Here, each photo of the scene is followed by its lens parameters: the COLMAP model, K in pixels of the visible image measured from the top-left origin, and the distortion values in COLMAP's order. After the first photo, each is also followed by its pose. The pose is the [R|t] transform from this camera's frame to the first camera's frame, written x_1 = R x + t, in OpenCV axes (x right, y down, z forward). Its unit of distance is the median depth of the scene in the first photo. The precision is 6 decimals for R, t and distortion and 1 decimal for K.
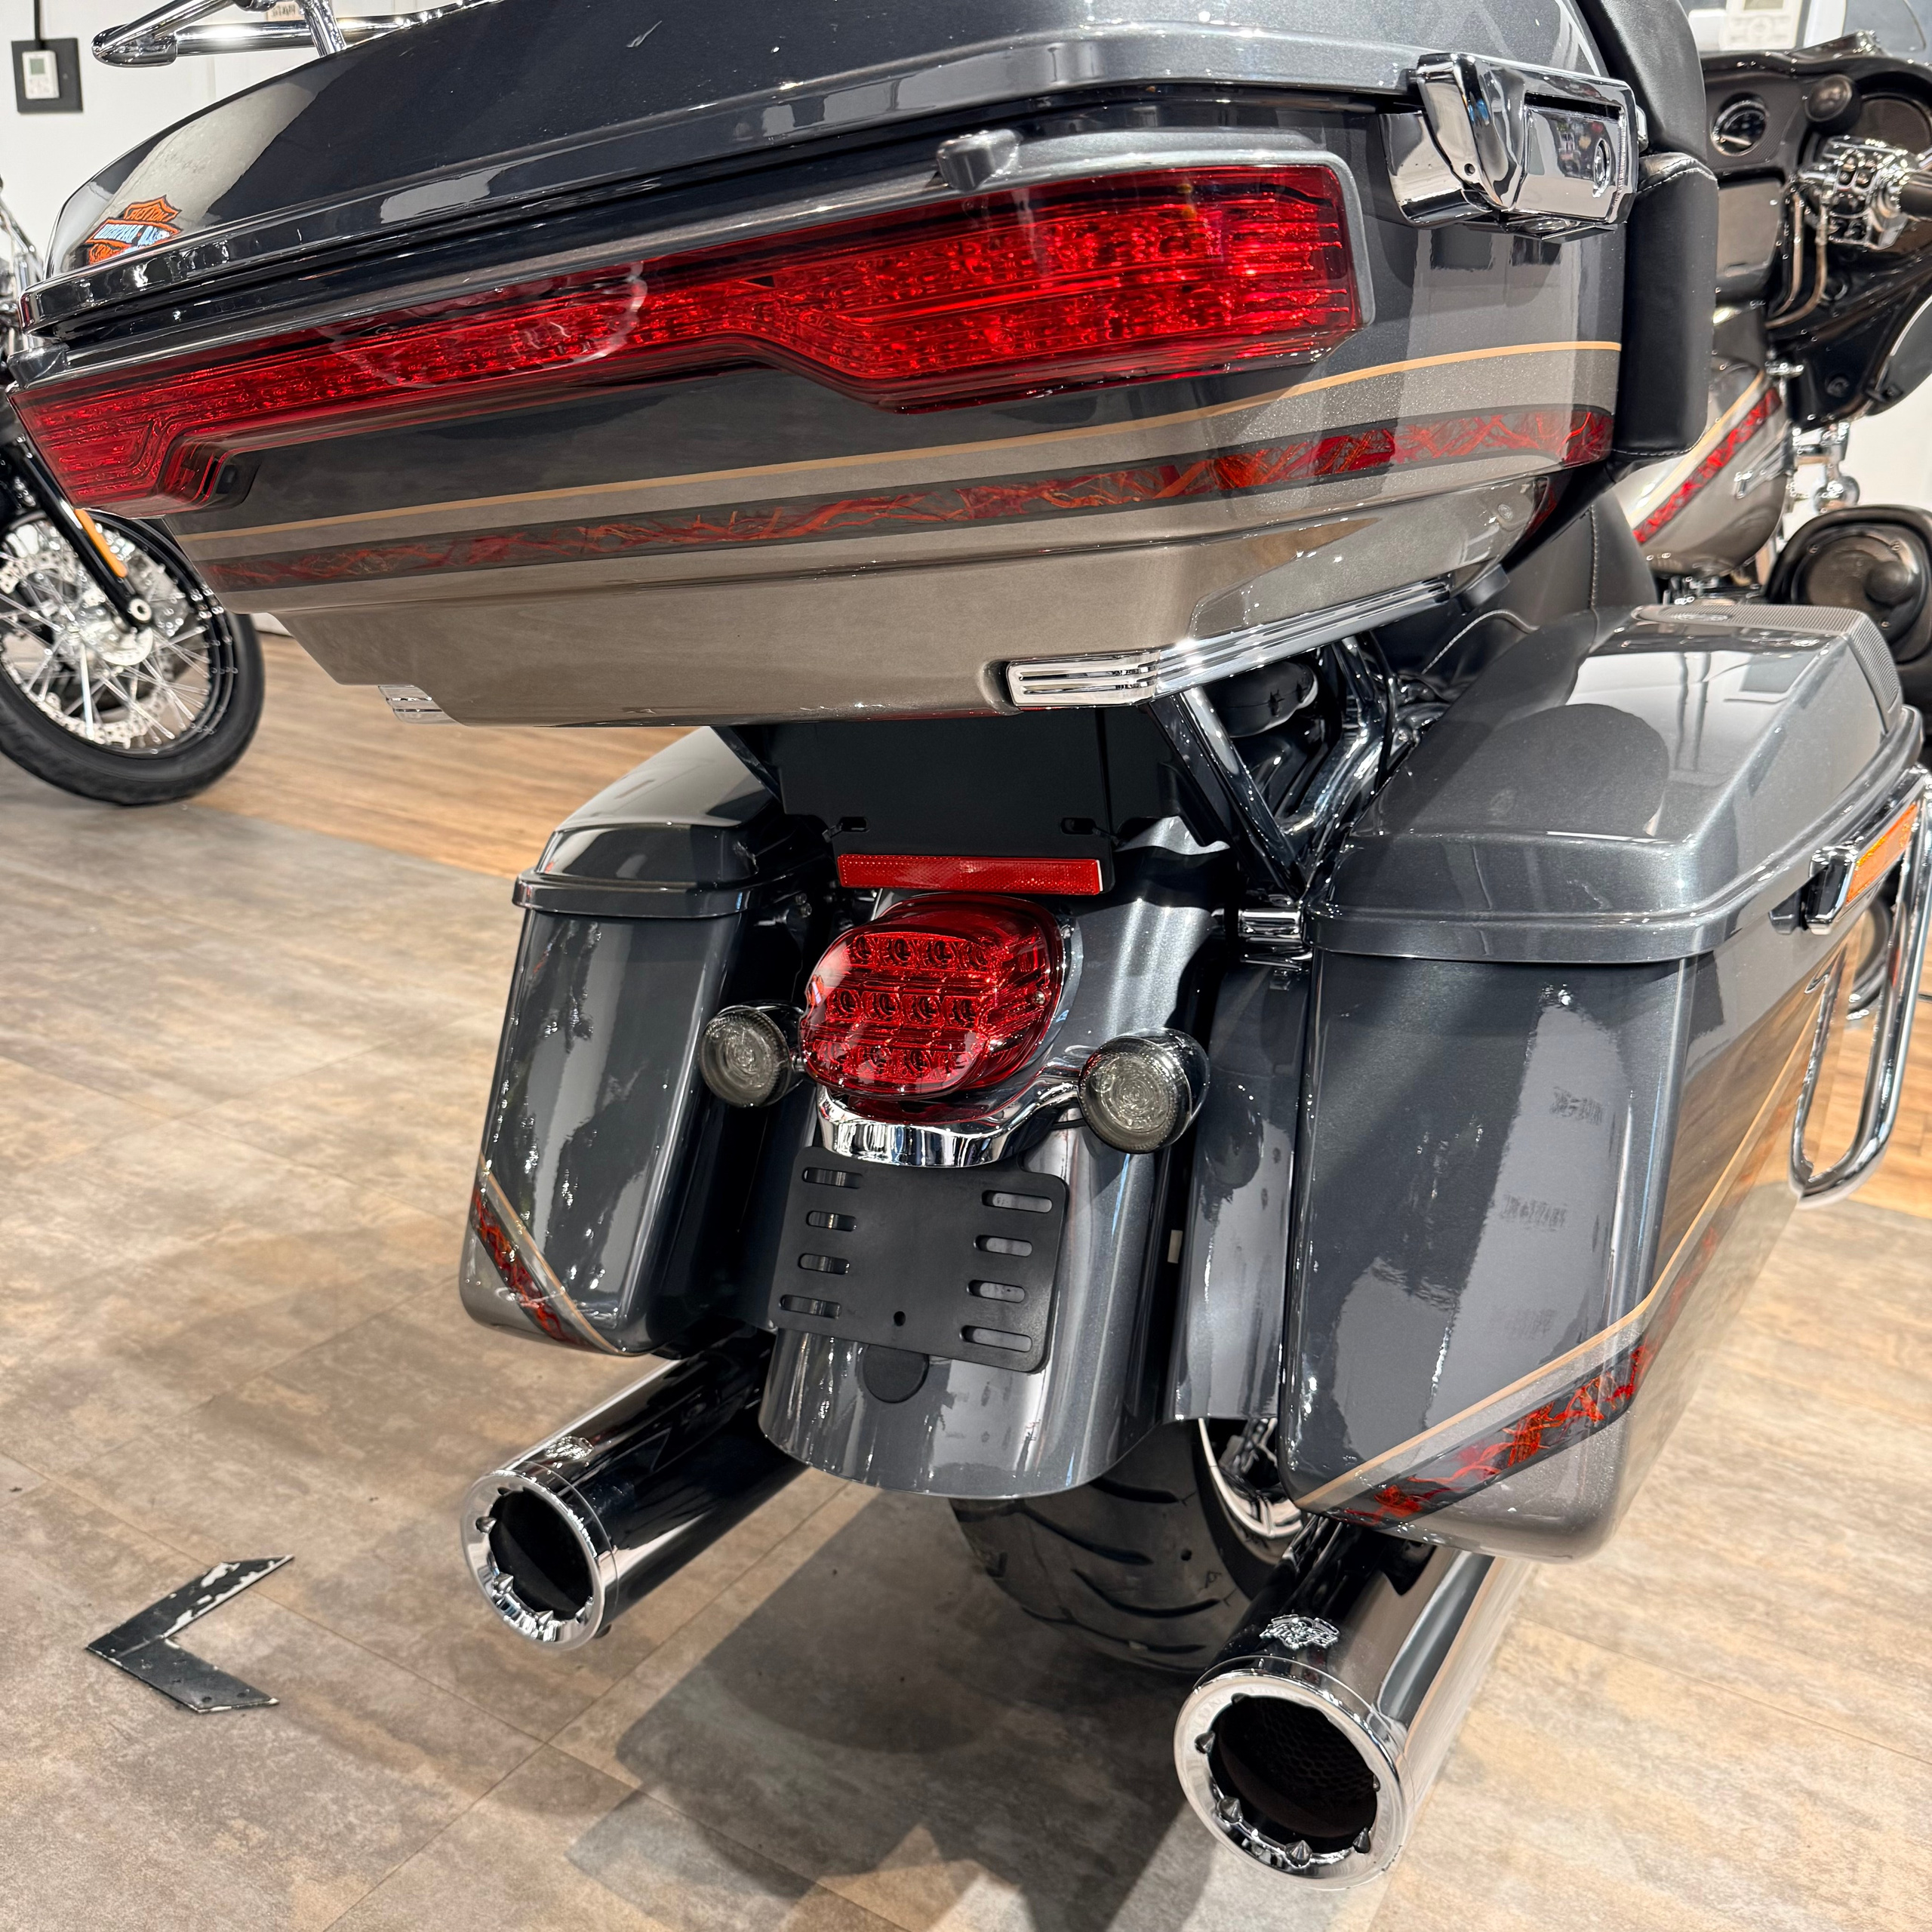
lens RADIAL K [[1845.2, 0, 973.7], [0, 1845.2, 959.4], [0, 0, 1]] dist [0.000839, 0.000000]
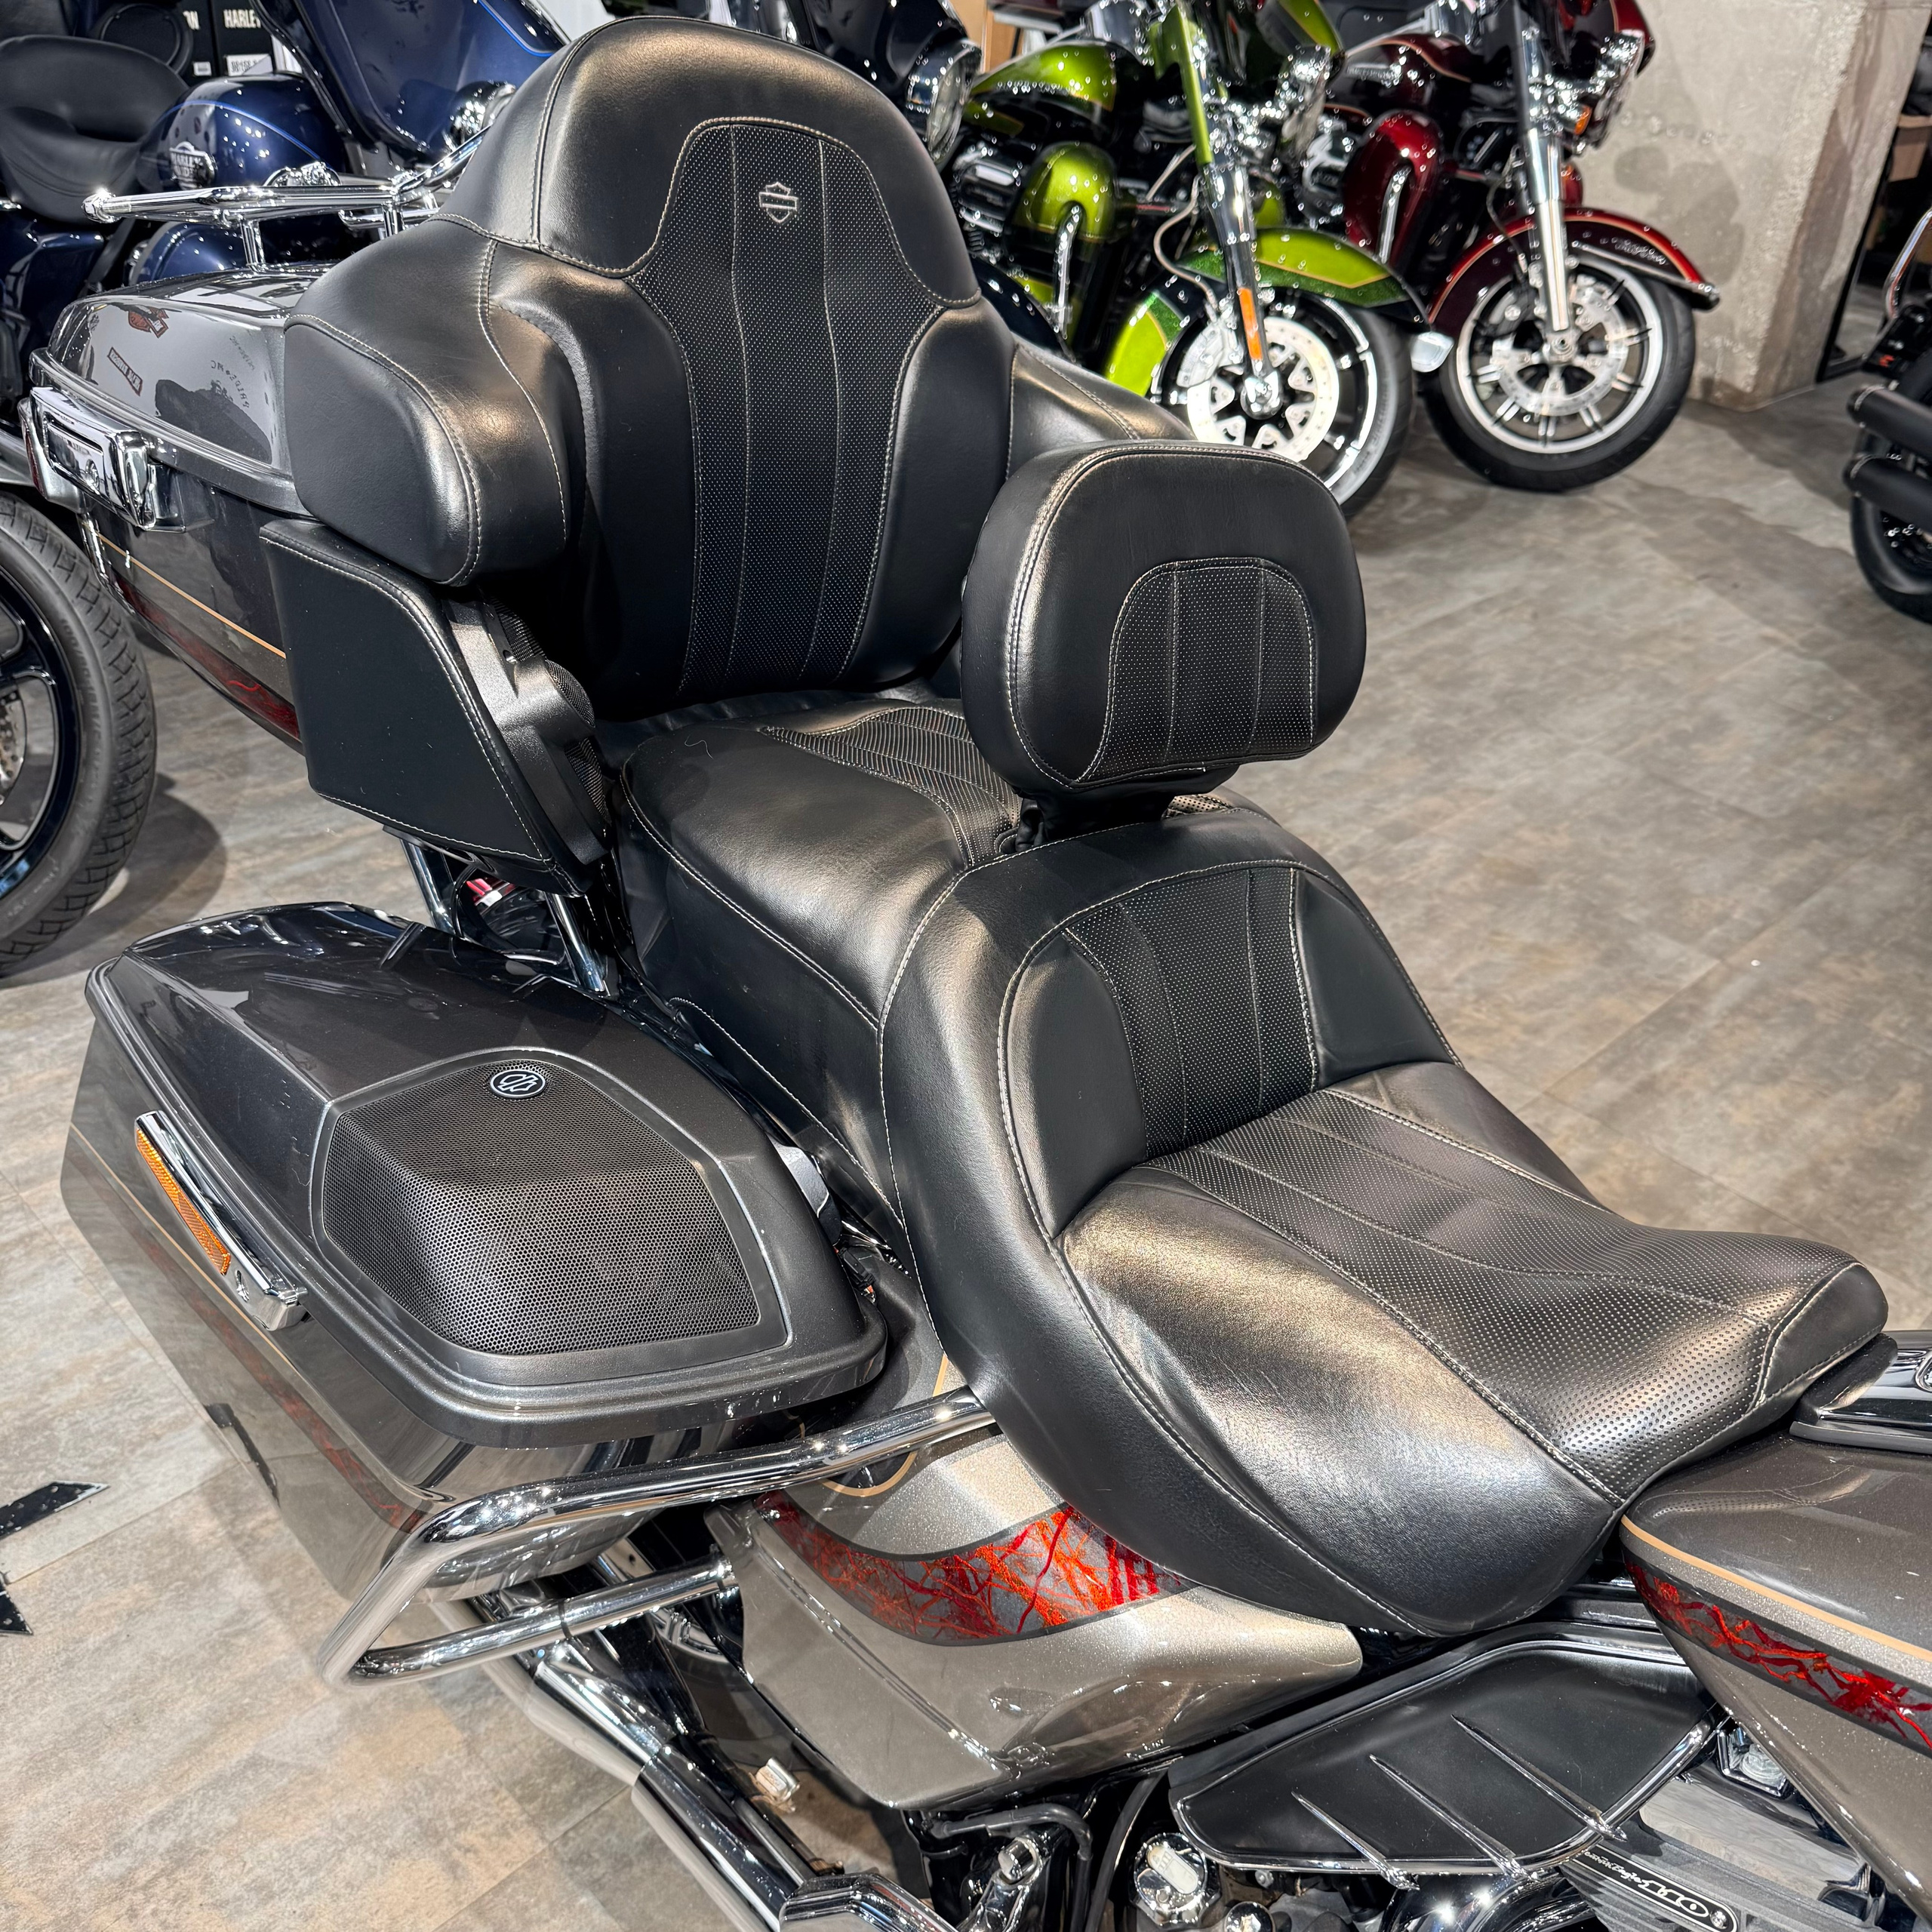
lens RADIAL K [[1845.2, 0, 928.0], [0, 1845.2, 955.4], [0, 0, 1]] dist [0.000839, 0.000000]
pose [[-0.271813, 0.449205, -0.851077, 0.975700], [-0.363876, 0.770744, 0.523018, -0.706078], [0.890905, 0.451849, -0.046044, 1.107252]]
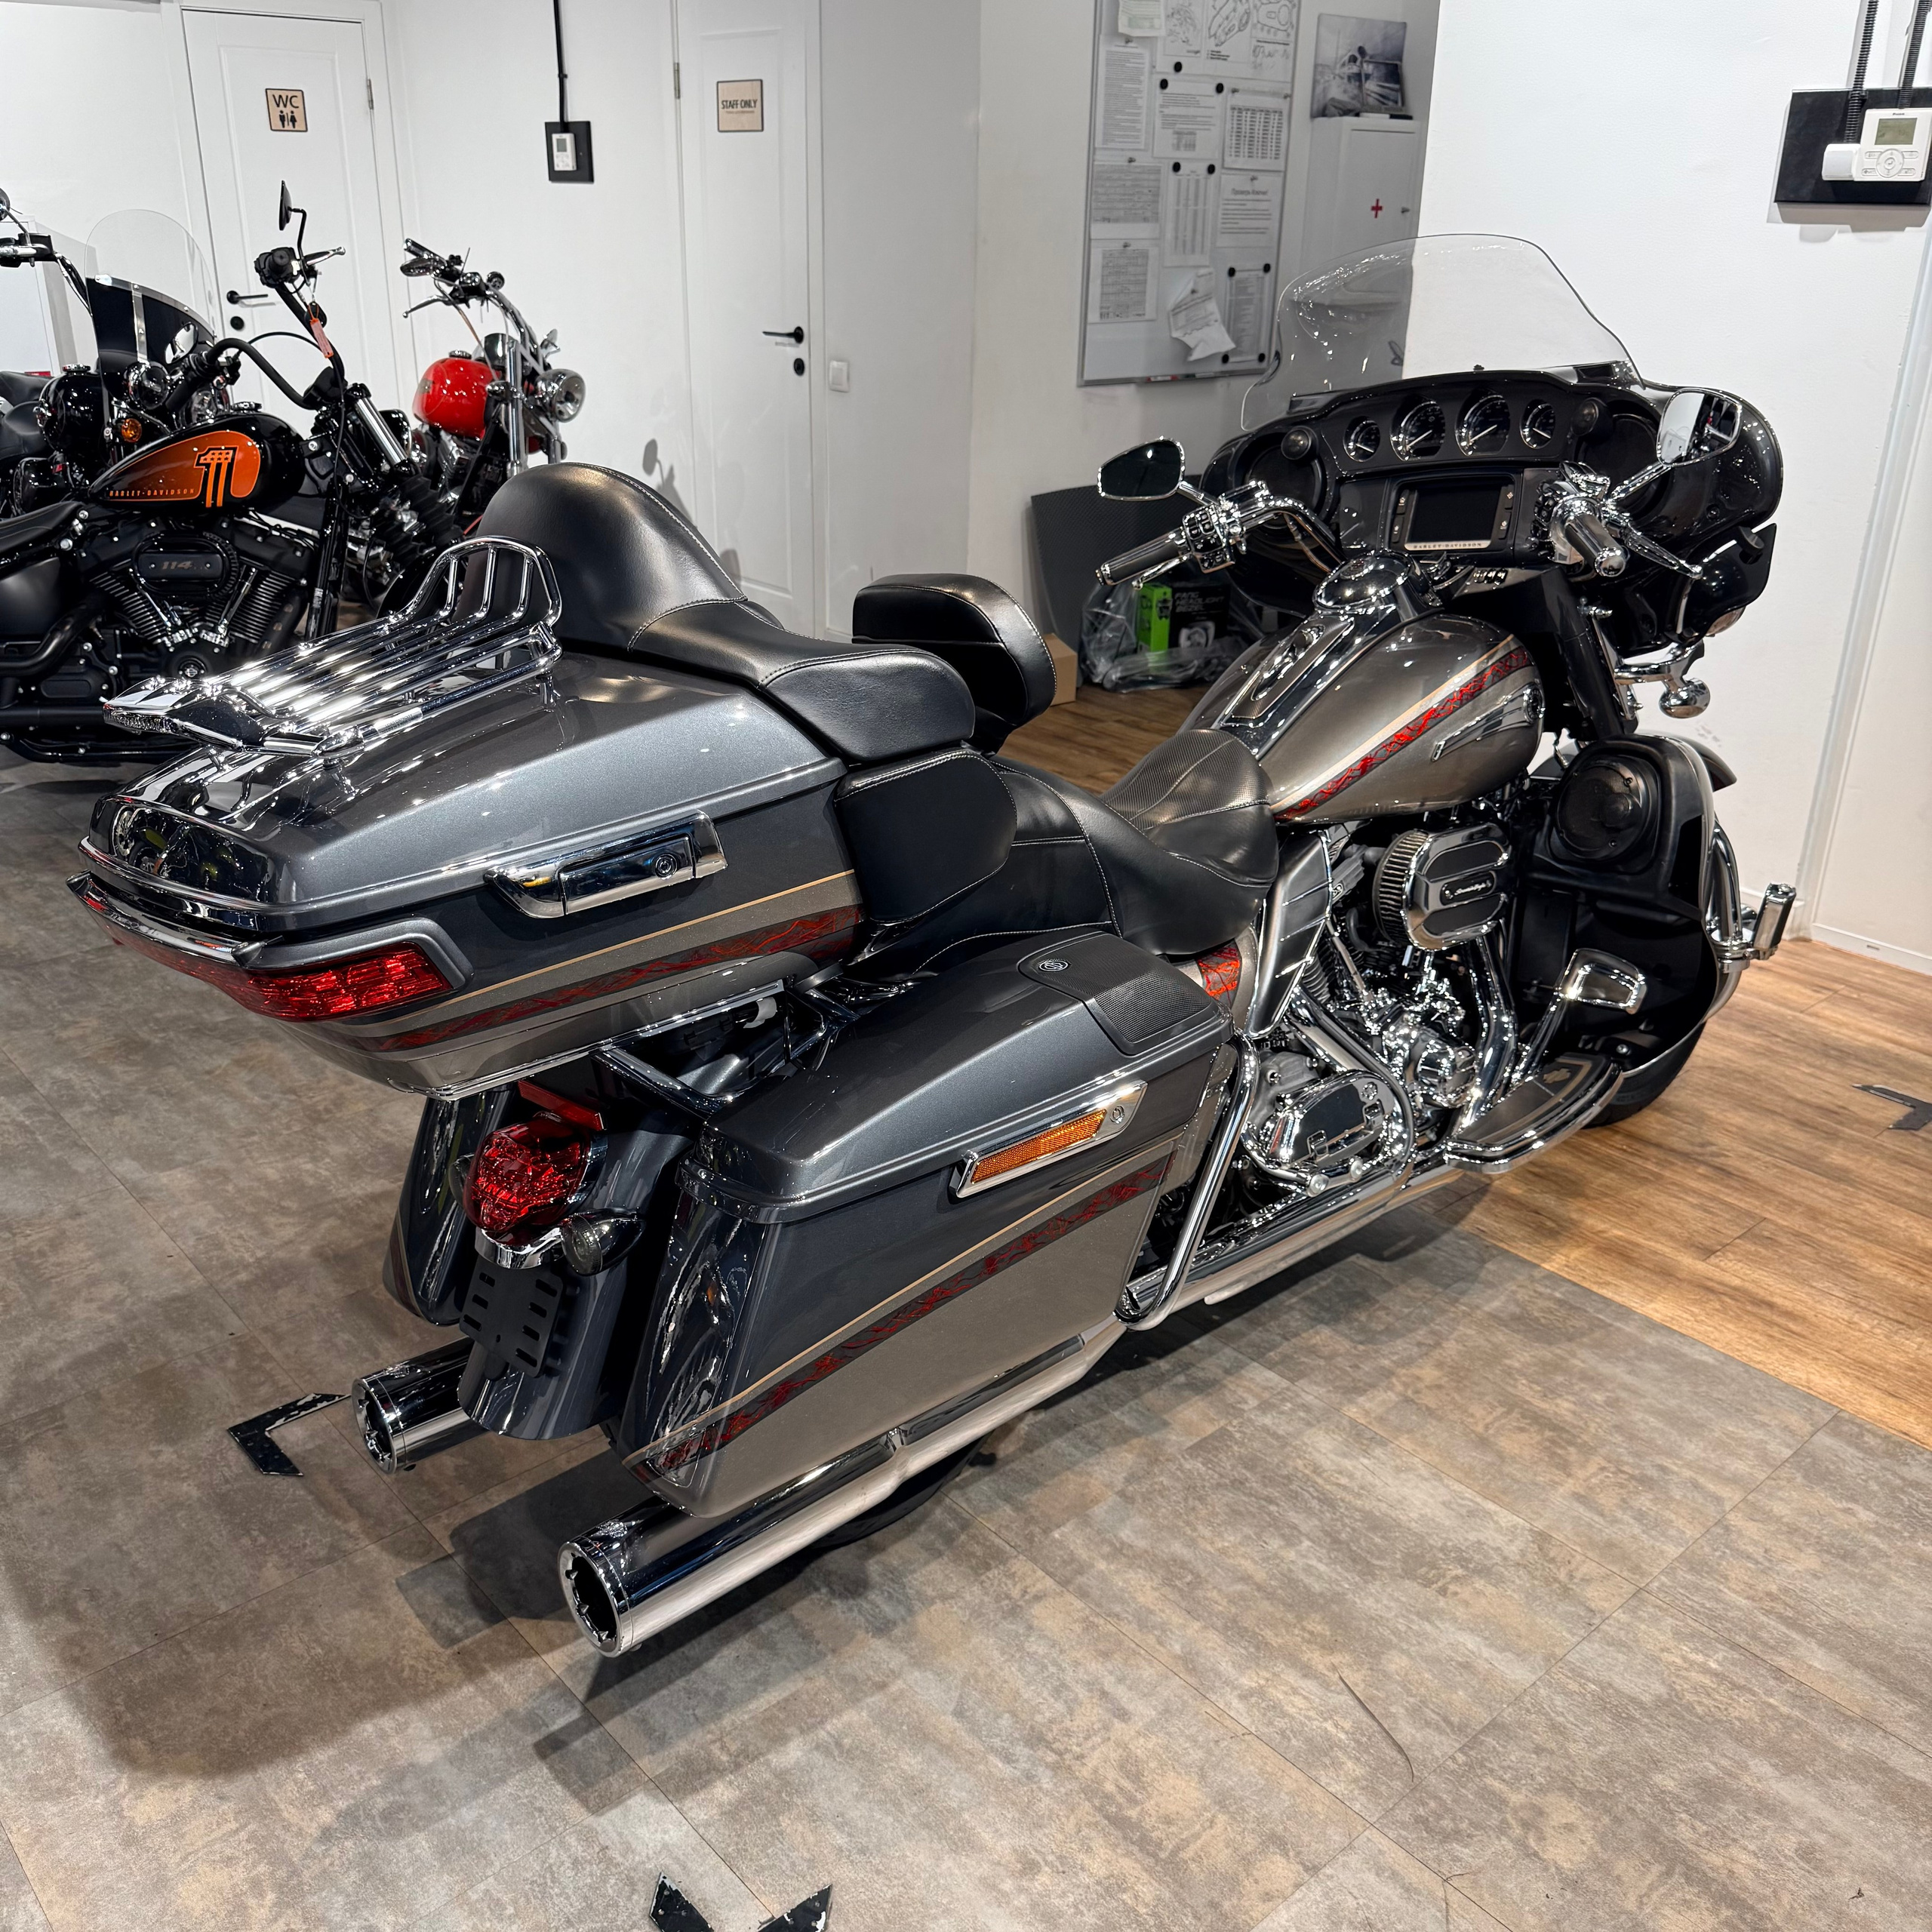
lens RADIAL K [[1845.2, 0, 980.9], [0, 1845.2, 951.4], [0, 0, 1]] dist [0.000839, 0.000000]
pose [[0.948610, 0.081247, -0.305840, 0.761099], [-0.056821, 0.994503, 0.087952, -0.310654], [0.311305, -0.066054, 0.948012, -0.494307]]
